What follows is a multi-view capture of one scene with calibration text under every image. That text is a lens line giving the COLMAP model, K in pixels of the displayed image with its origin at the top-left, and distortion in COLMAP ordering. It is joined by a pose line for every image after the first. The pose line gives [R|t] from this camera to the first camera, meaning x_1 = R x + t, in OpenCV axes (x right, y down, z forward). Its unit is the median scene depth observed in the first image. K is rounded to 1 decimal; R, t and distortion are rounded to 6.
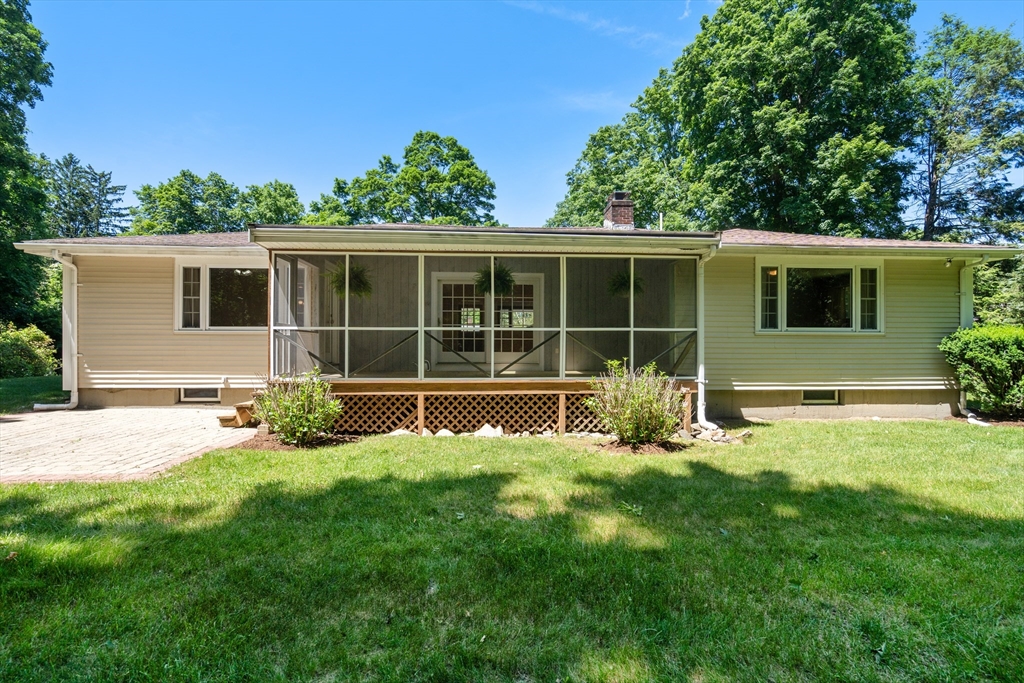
lens RADIAL K [[465.3, 0, 505.9], [0, 465.3, 346.9], [0, 0, 1]] dist [-0.003138, 0.001628]
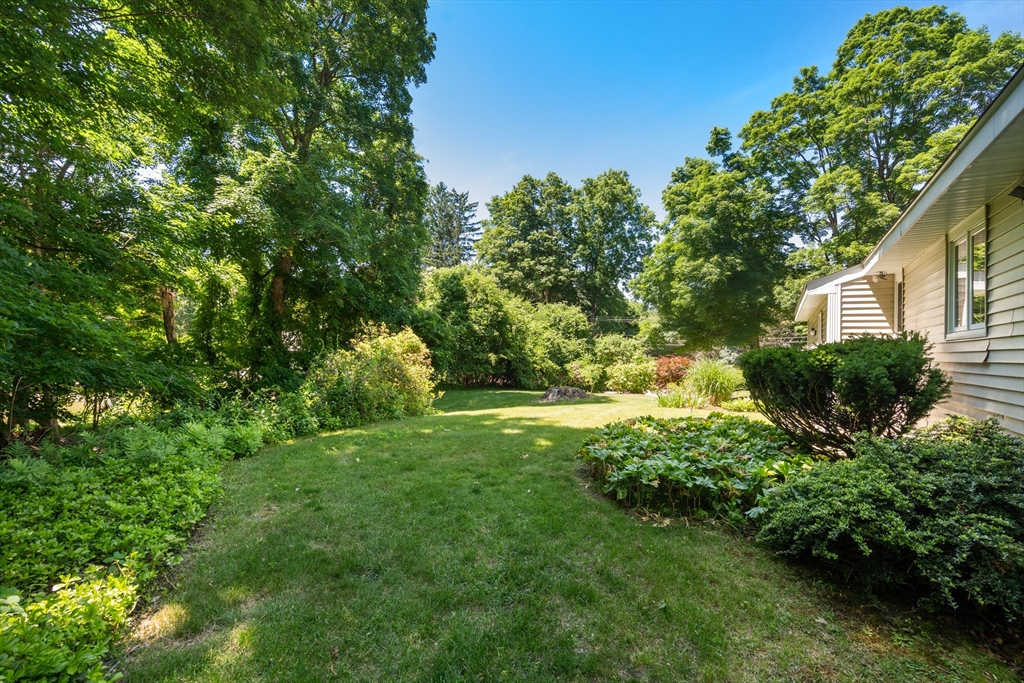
lens RADIAL K [[465.3, 0, 513.5], [0, 465.3, 339.2], [0, 0, 1]] dist [-0.003138, 0.001628]
pose [[0.833154, 0.009231, -0.552964, -0.380365], [-0.022717, 0.999588, -0.017541, -0.016690], [0.552575, 0.027176, 0.833020, 0.383936]]
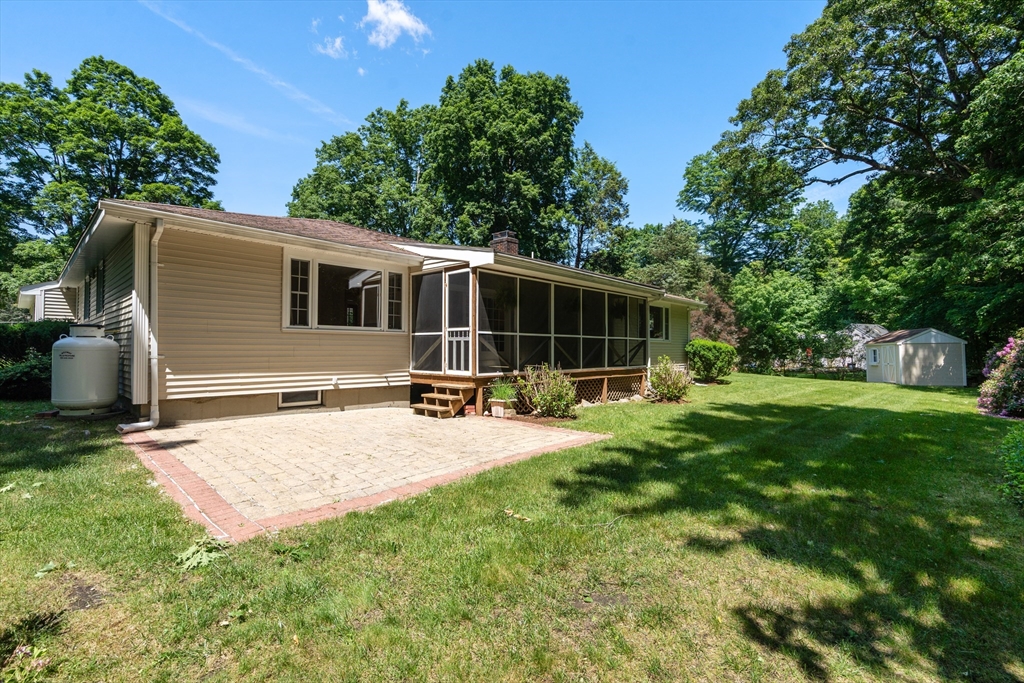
lens RADIAL K [[465.3, 0, 507.1], [0, 465.3, 340.7], [0, 0, 1]] dist [-0.003138, 0.001628]
pose [[0.730180, 0.014752, 0.683096, -0.347941], [-0.006034, 0.999867, -0.015144, -0.000097], [-0.683228, 0.006936, 0.730172, 0.016398]]
